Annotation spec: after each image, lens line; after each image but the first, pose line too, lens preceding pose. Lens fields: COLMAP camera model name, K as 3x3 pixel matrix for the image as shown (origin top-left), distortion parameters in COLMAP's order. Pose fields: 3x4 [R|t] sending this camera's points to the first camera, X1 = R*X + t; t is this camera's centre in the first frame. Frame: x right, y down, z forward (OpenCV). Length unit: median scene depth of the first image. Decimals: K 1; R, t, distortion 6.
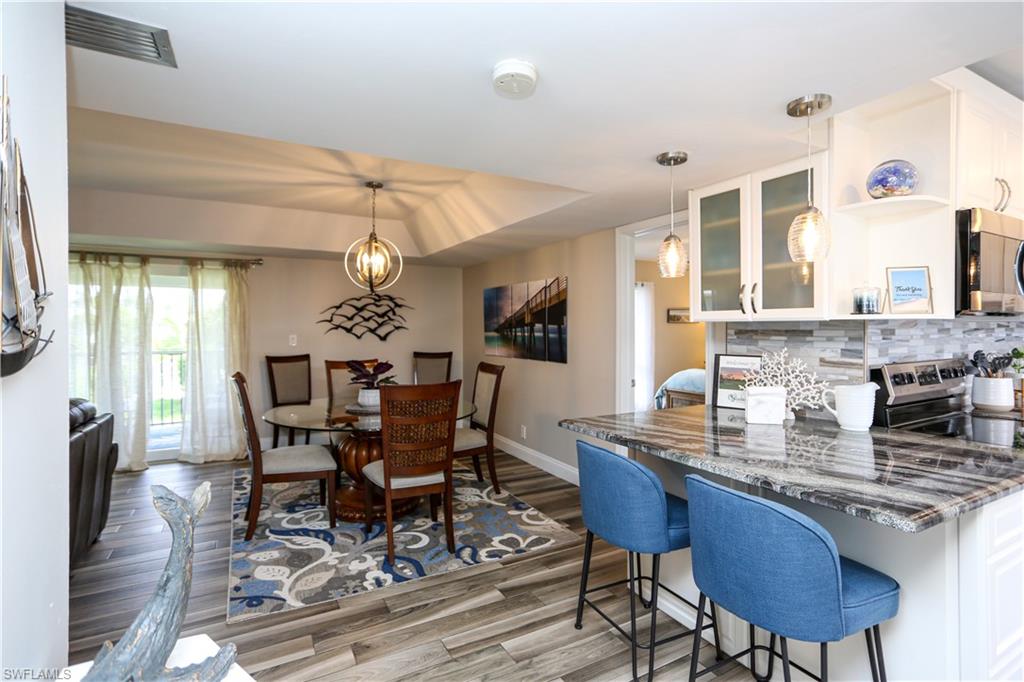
lens RADIAL K [[497.1, 0, 514.6], [0, 497.1, 332.3], [0, 0, 1]] dist [-0.046871, 0.026383]
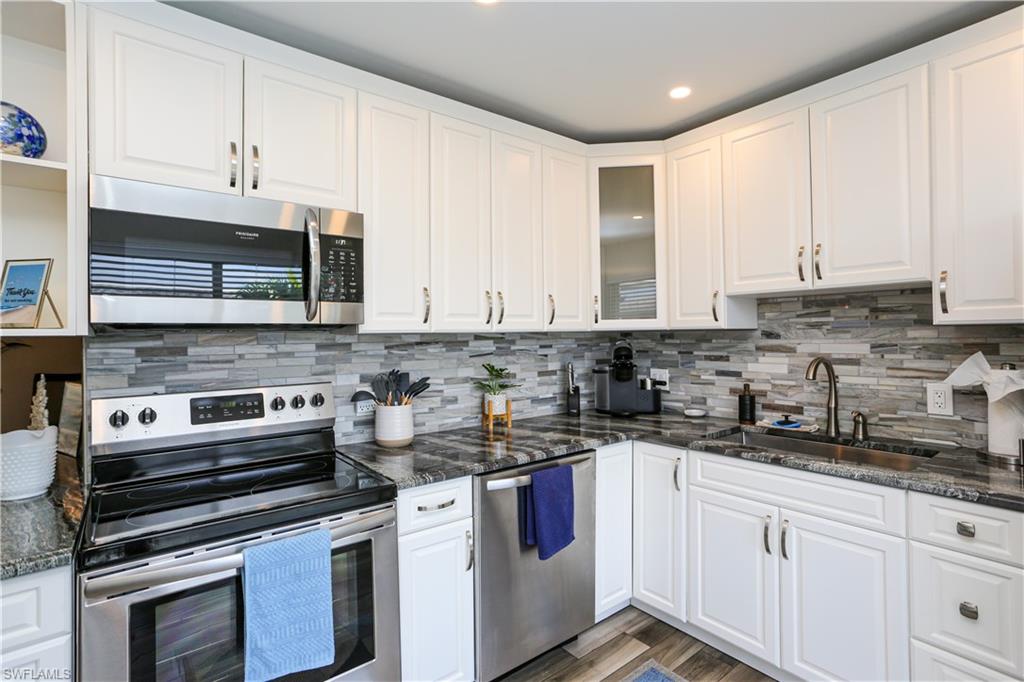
lens RADIAL K [[497.1, 0, 514.3], [0, 497.1, 334.0], [0, 0, 1]] dist [-0.046871, 0.026383]
pose [[0.985643, -0.011808, 0.168430, 1.090737], [0.014402, 0.999796, -0.014189, -0.008207], [-0.168228, 0.016411, 0.985612, 0.175168]]
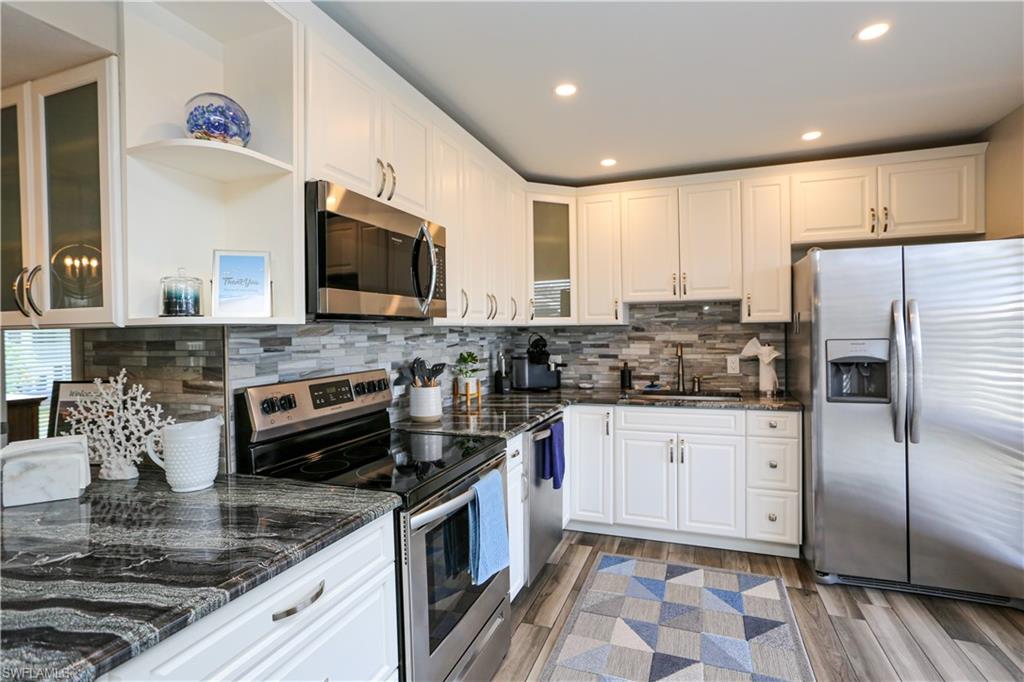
lens RADIAL K [[497.1, 0, 519.2], [0, 497.1, 334.5], [0, 0, 1]] dist [-0.046871, 0.026383]
pose [[0.757642, -0.015072, 0.652496, 0.519556], [0.021038, 0.999778, -0.001335, -0.002267], [-0.652331, 0.014739, 0.757791, 0.164520]]
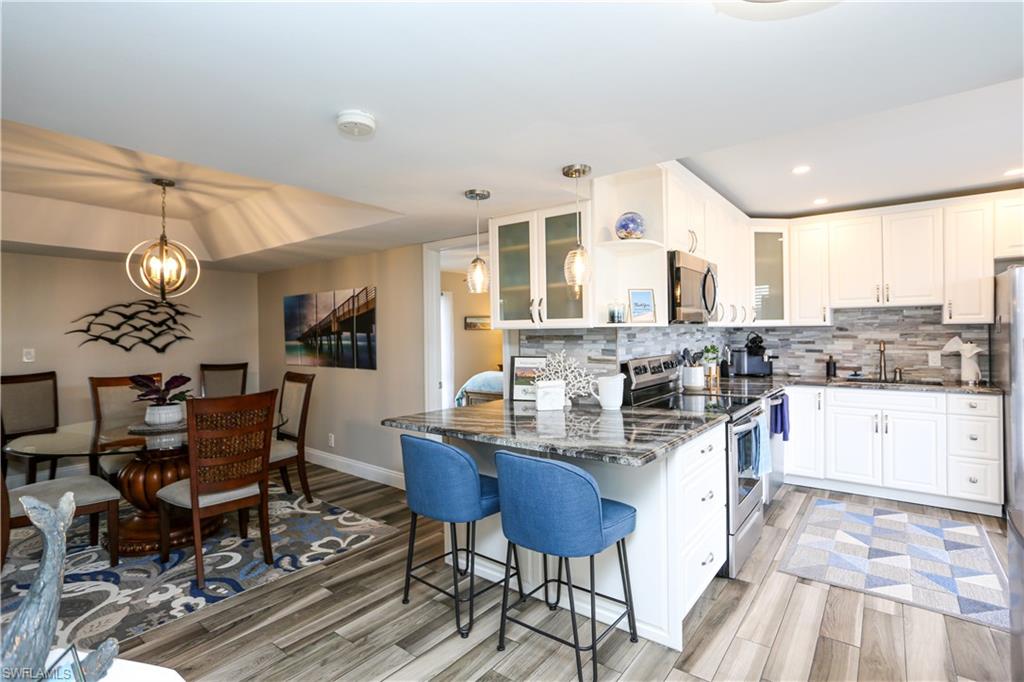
lens RADIAL K [[497.1, 0, 514.6], [0, 497.1, 333.6], [0, 0, 1]] dist [-0.046871, 0.026383]
pose [[0.918526, -0.011592, 0.395190, -0.070597], [0.015871, 0.999845, -0.007560, -0.001758], [-0.395042, 0.013216, 0.918568, -0.126826]]
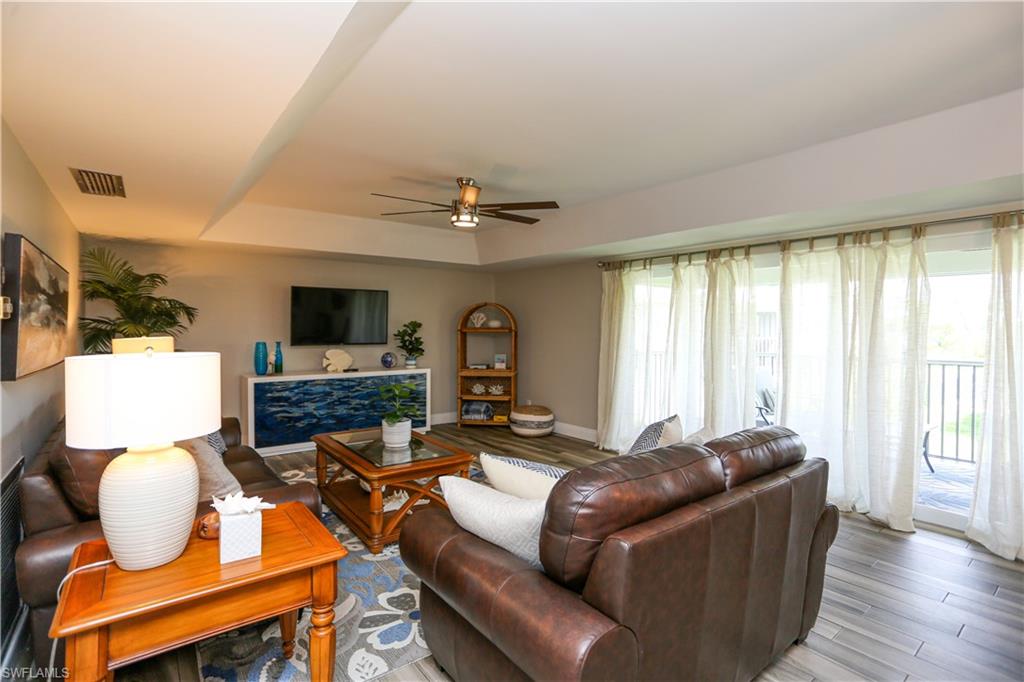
lens RADIAL K [[497.1, 0, 513.1], [0, 497.1, 333.7], [0, 0, 1]] dist [-0.046871, 0.026383]
pose [[0.173682, 0.015827, -0.984675, -0.358731], [-0.013740, 0.999812, 0.013647, -0.007800], [0.984706, 0.011159, 0.173867, 0.650179]]
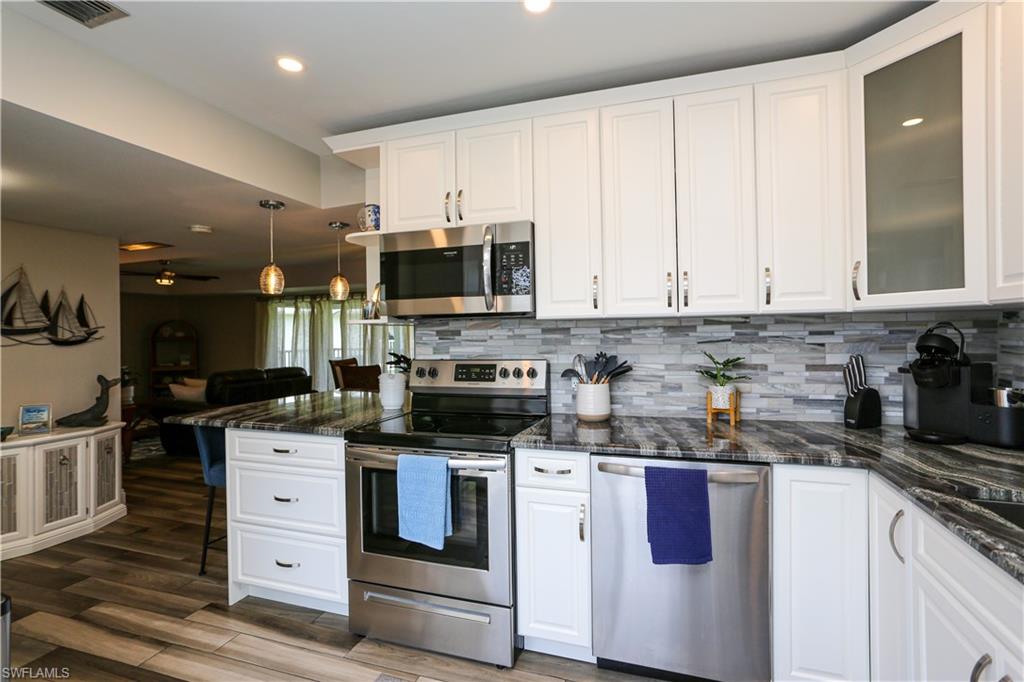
lens RADIAL K [[503.6, 0, 518.4], [0, 503.6, 337.7], [0, 0, 1]] dist [-0.017952, 0.001974]
pose [[0.681517, -0.001819, -0.731800, 1.633786], [0.007043, 0.999967, 0.004073, 0.006425], [0.731769, -0.007930, 0.681507, 0.295142]]
